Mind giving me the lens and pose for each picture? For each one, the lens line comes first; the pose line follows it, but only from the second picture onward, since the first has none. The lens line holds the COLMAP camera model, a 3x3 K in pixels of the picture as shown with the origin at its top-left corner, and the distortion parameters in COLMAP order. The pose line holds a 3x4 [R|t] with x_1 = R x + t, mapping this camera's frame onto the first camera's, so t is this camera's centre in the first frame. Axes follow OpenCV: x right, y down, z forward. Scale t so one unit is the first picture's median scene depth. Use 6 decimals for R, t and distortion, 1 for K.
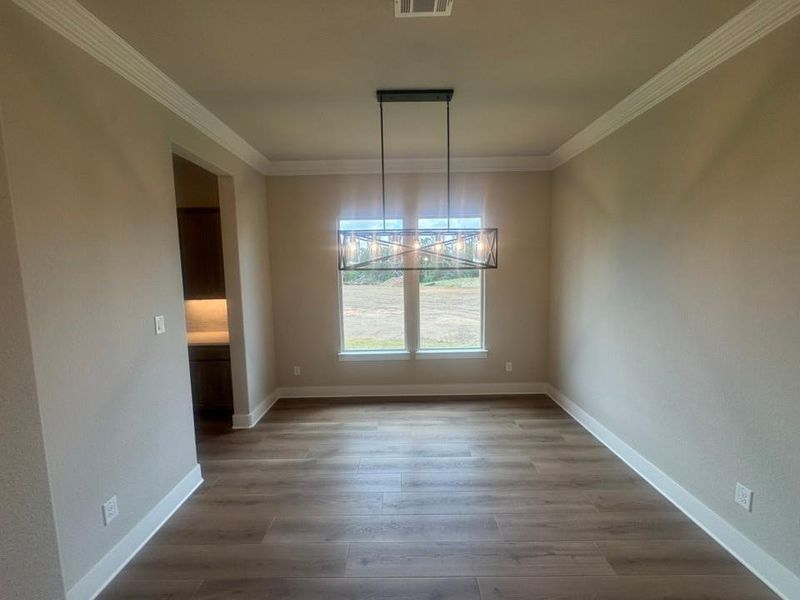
lens RADIAL K [[317.7, 0, 400.0], [0, 317.7, 300.0], [0, 0, 1]] dist [0.000801, 0.000012]
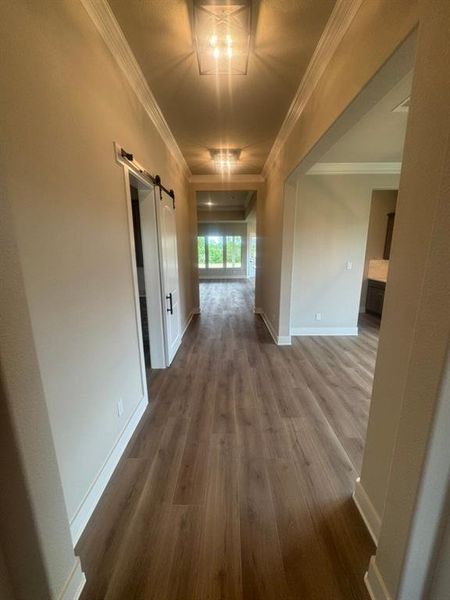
lens RADIAL K [[238.2, 0, 225.0], [0, 238.2, 300.0], [0, 0, 1]] dist [0.000801, 0.000012]
pose [[-0.014126, 0.230027, -0.973082, 1.090629], [-0.080247, 0.969779, 0.230411, -0.021432], [0.996675, 0.081341, 0.004759, -0.024752]]
